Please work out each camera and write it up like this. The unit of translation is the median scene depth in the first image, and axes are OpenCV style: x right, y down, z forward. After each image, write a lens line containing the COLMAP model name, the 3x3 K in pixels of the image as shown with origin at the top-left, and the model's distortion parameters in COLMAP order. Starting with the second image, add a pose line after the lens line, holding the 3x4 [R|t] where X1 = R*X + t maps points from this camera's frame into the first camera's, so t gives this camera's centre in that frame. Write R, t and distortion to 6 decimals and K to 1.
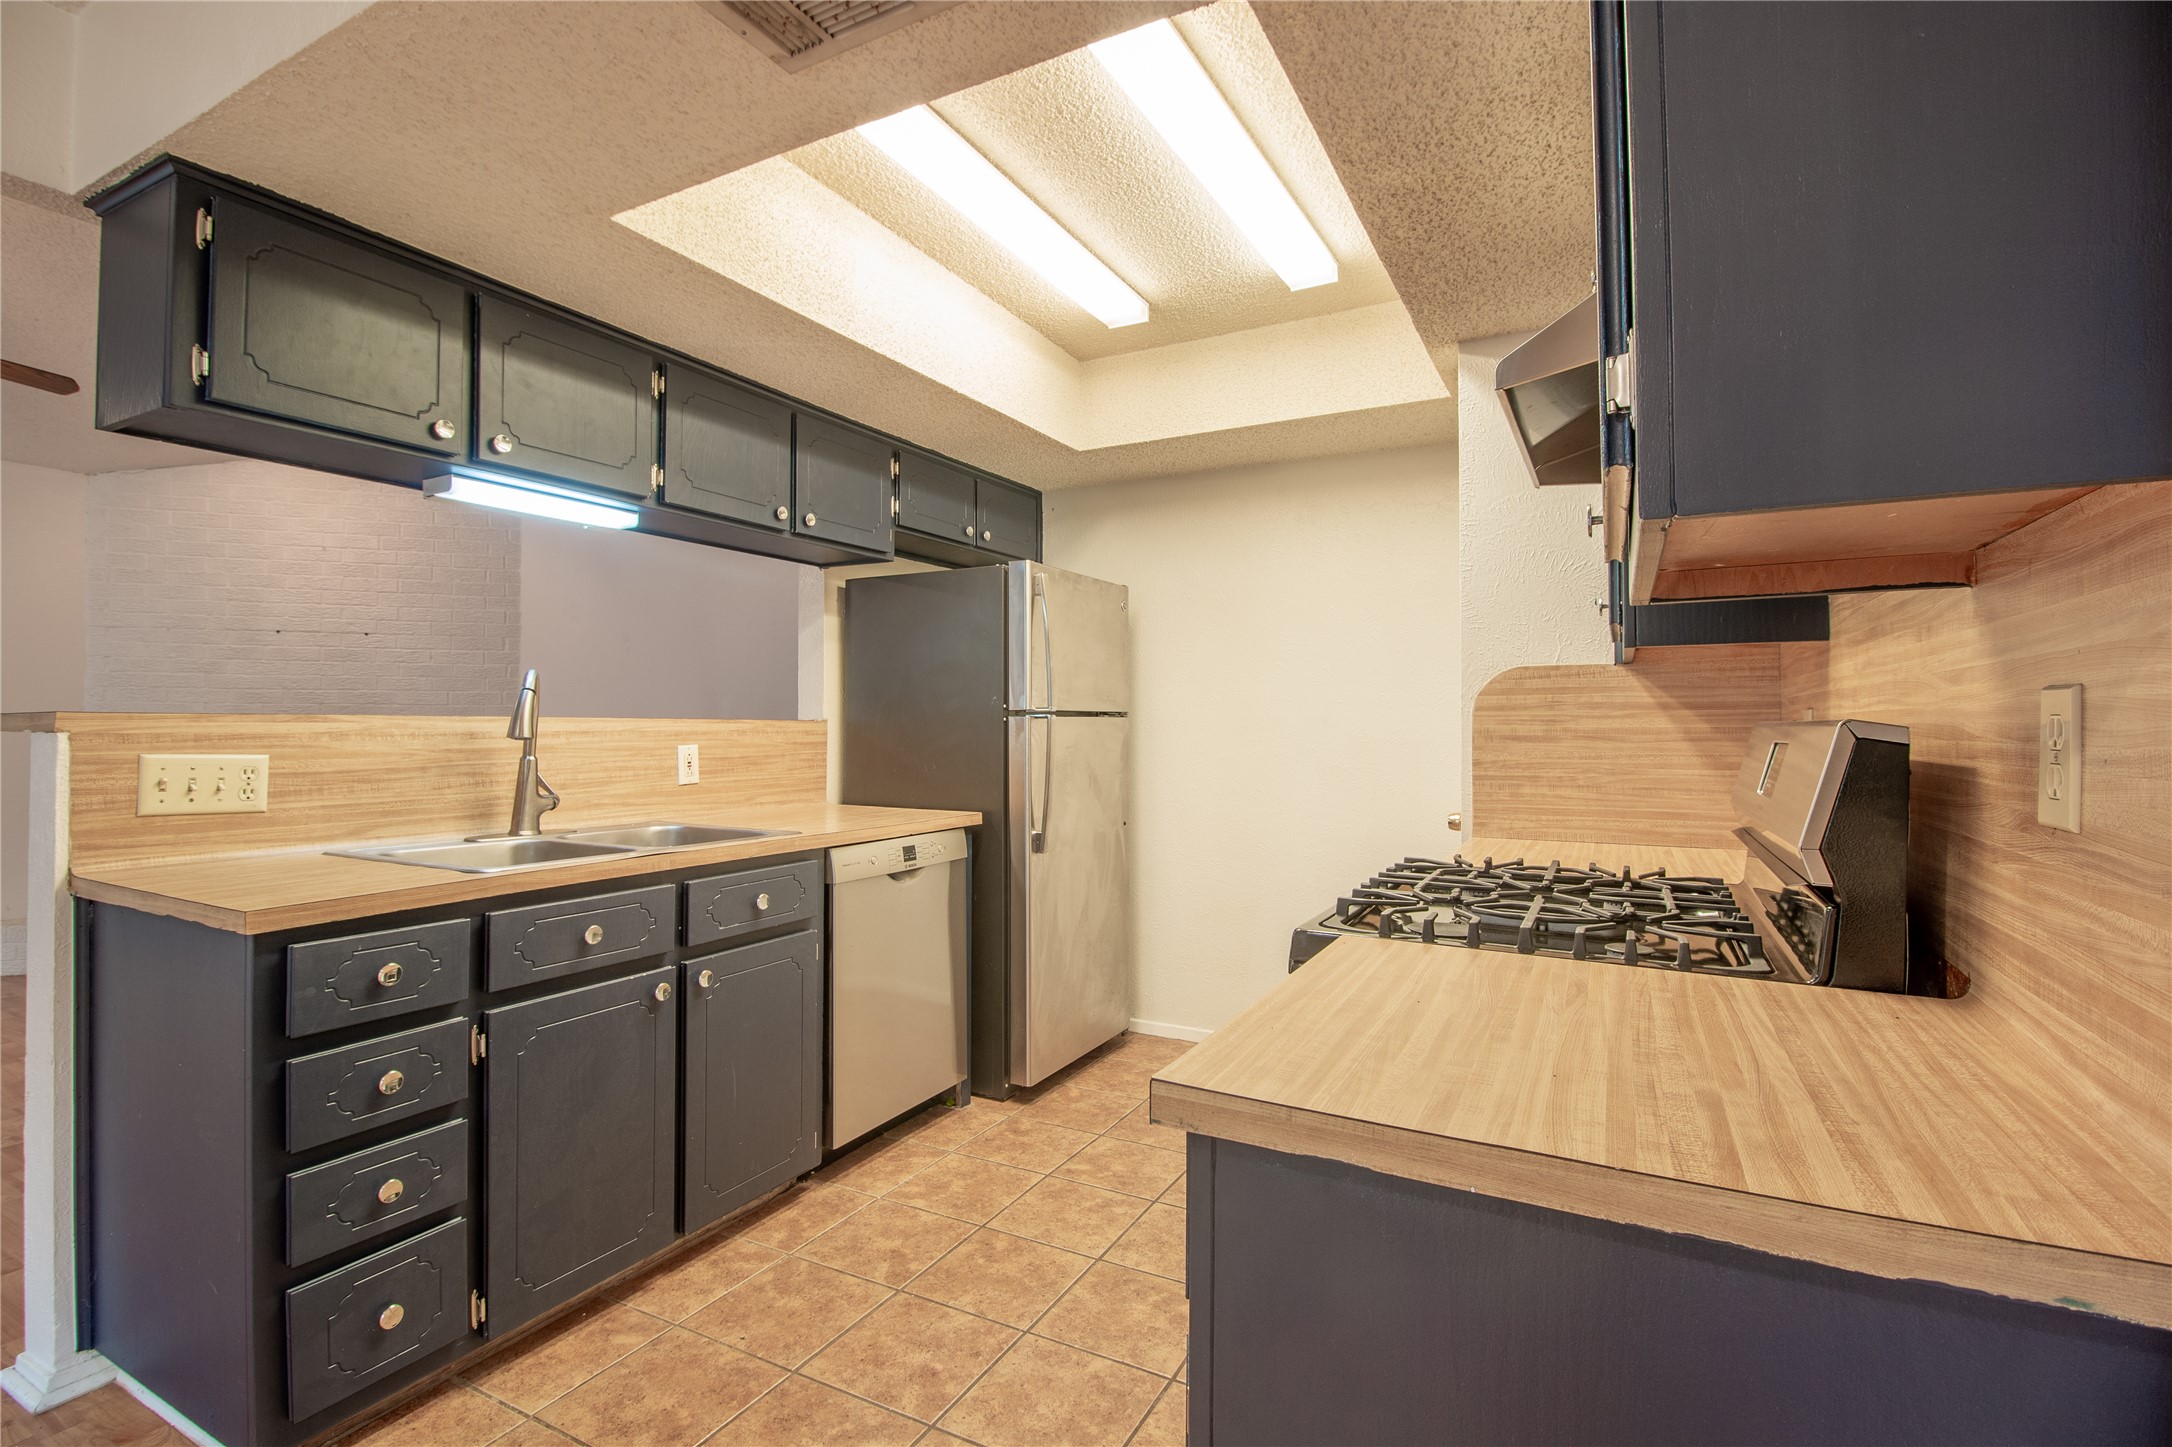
lens RADIAL K [[989.4, 0, 1086.0], [0, 989.4, 723.5], [0, 0, 1]] dist [0.004320, -0.010581]
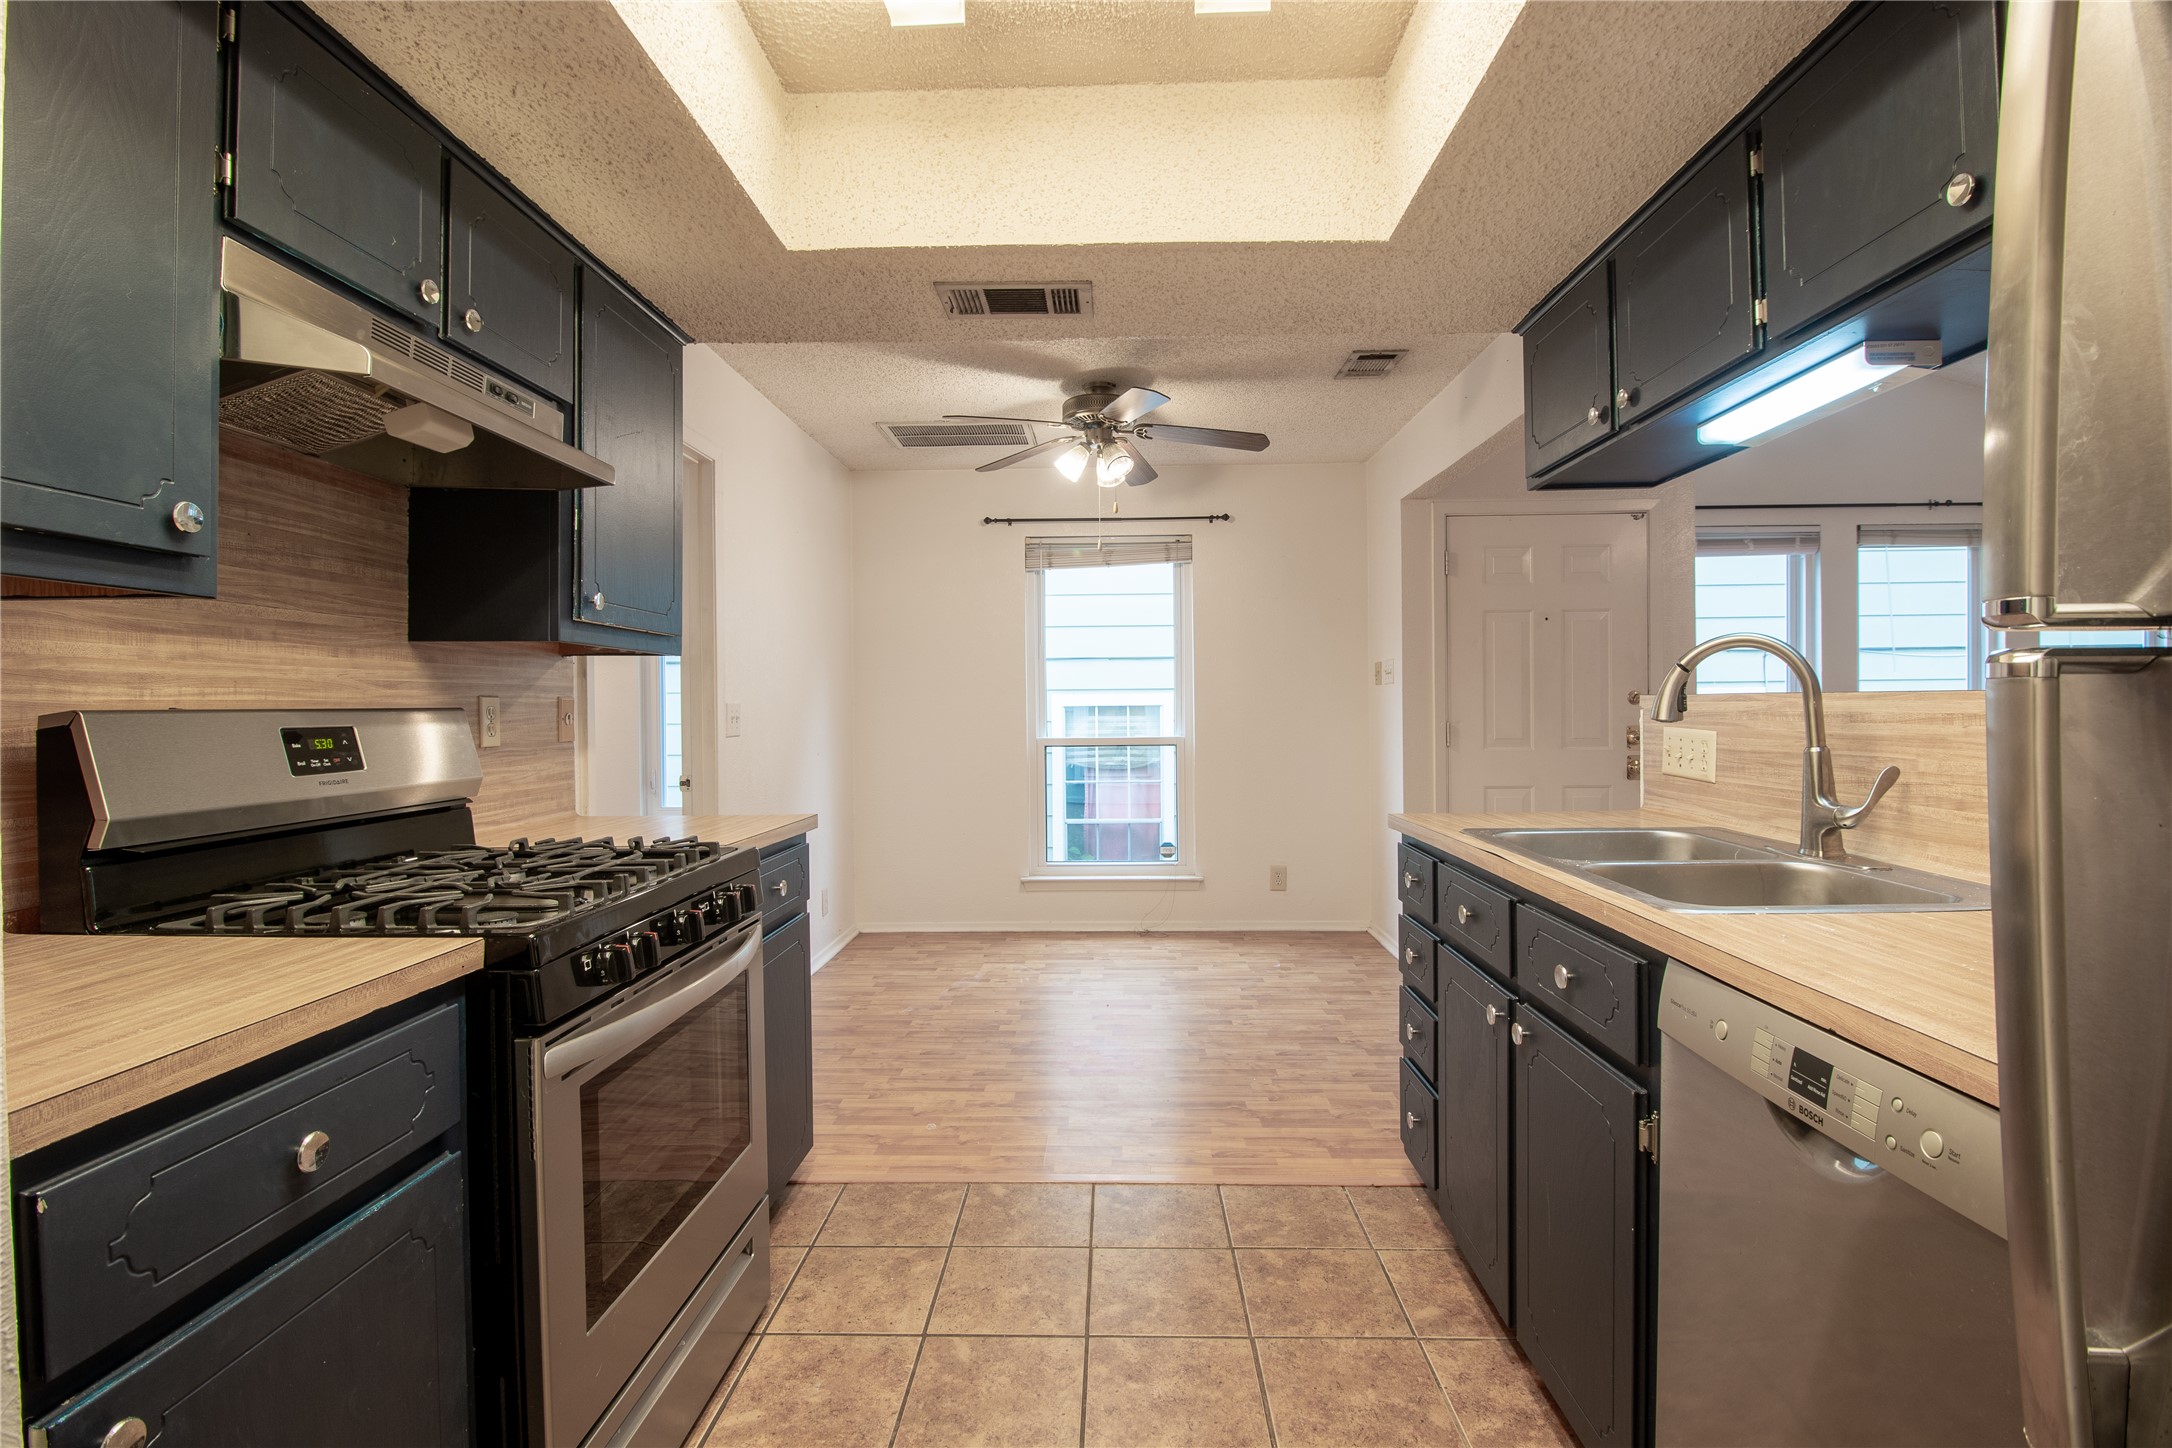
lens RADIAL K [[989.4, 0, 1086.0], [0, 989.4, 724.0], [0, 0, 1]] dist [0.004320, -0.010581]
pose [[-0.893762, 0.013958, -0.448325, 0.294033], [0.006147, 0.999803, 0.018872, -0.000960], [0.448500, 0.014111, -0.893671, 1.739523]]
